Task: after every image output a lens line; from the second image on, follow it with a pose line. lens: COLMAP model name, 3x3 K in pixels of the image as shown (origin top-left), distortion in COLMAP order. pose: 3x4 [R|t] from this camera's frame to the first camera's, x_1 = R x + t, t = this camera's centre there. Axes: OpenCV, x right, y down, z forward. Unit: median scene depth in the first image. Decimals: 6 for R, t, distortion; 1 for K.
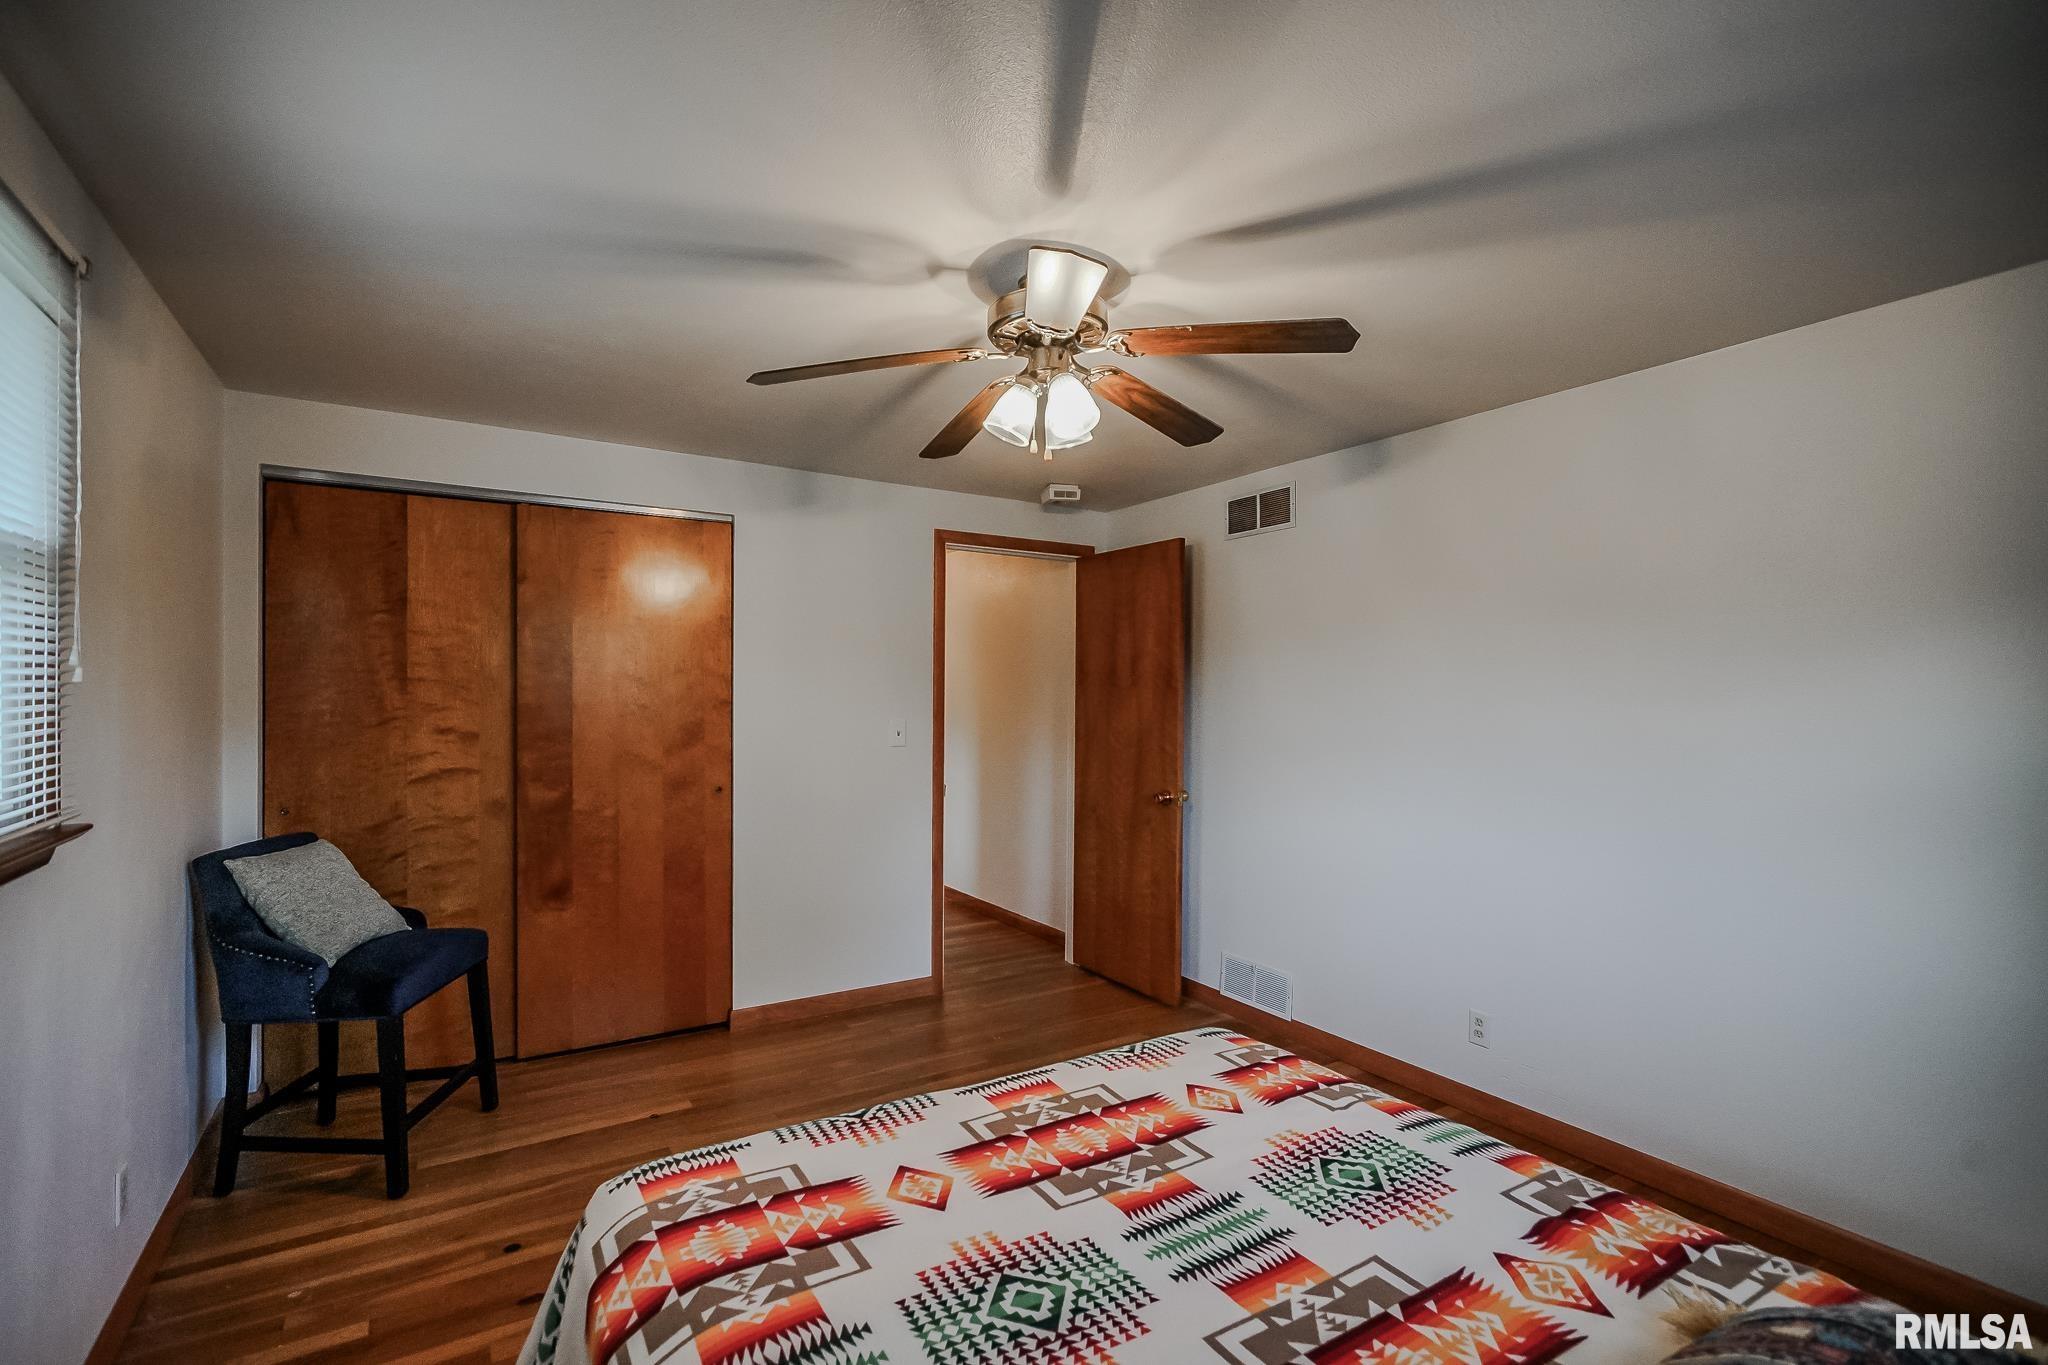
lens RADIAL K [[914.3, 0, 973.3], [0, 914.3, 694.4], [0, 0, 1]] dist [-0.006237, 0.000225]
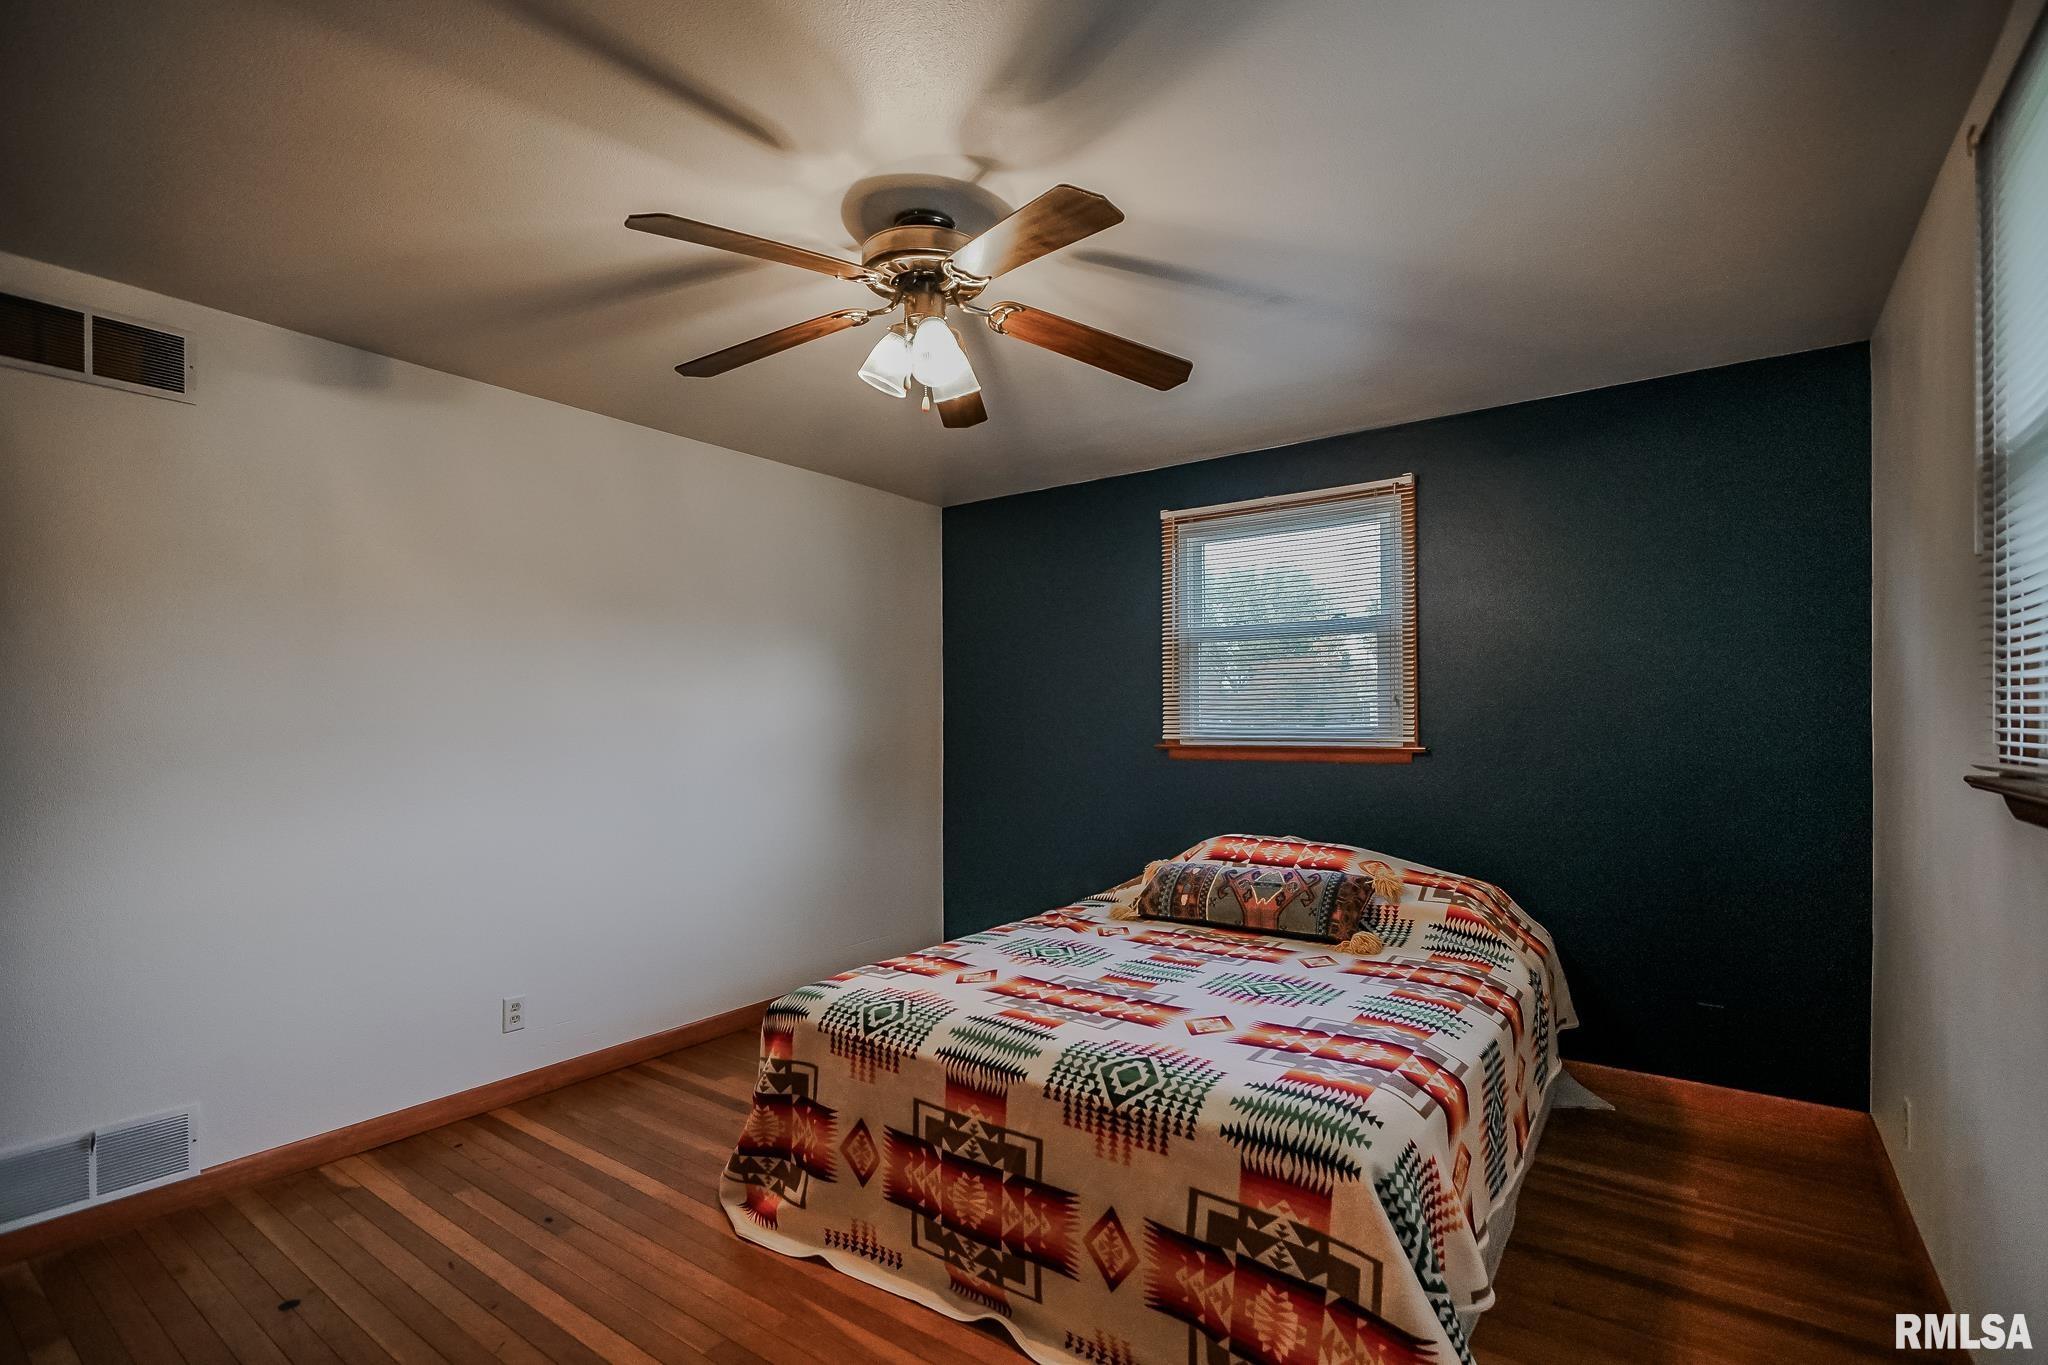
lens RADIAL K [[924.1, 0, 1054.3], [0, 924.1, 719.5], [0, 0, 1]] dist [-0.000240, 0.000449]
pose [[-0.411622, -0.002055, 0.911352, -0.554955], [0.003417, 0.999987, 0.003798, 0.043059], [-0.911348, 0.004678, -0.411610, 0.821963]]
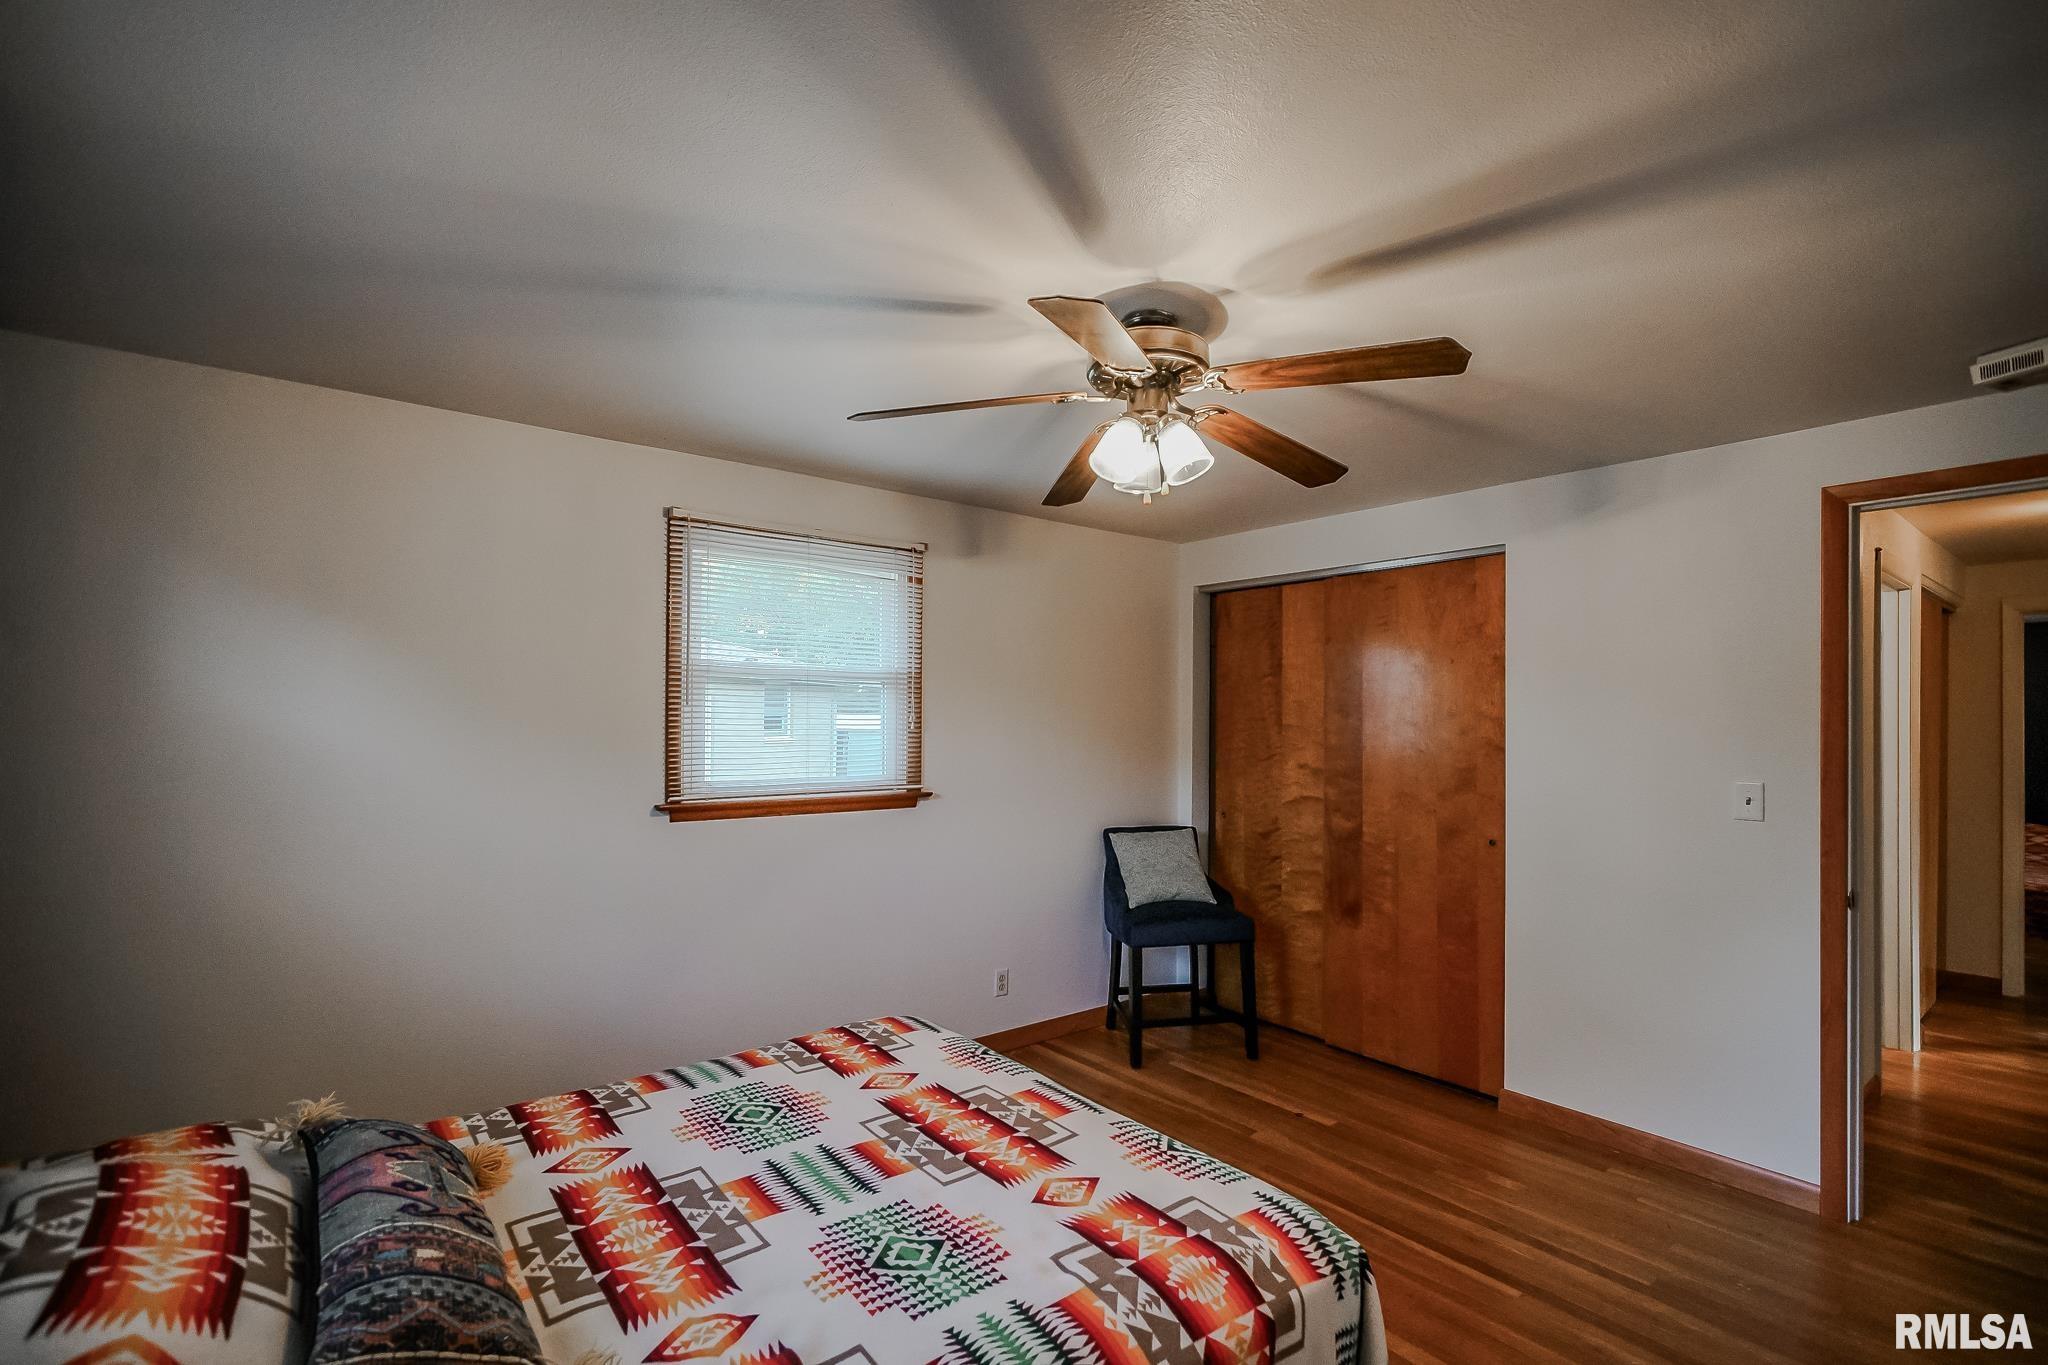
lens RADIAL K [[924.1, 0, 1054.3], [0, 924.1, 719.5], [0, 0, 1]] dist [-0.000240, 0.000449]
pose [[0.154841, -0.006745, -0.987916, 0.672569], [-0.008897, 0.999927, -0.008221, -0.010818], [0.987899, 0.010063, 0.154770, 0.480994]]
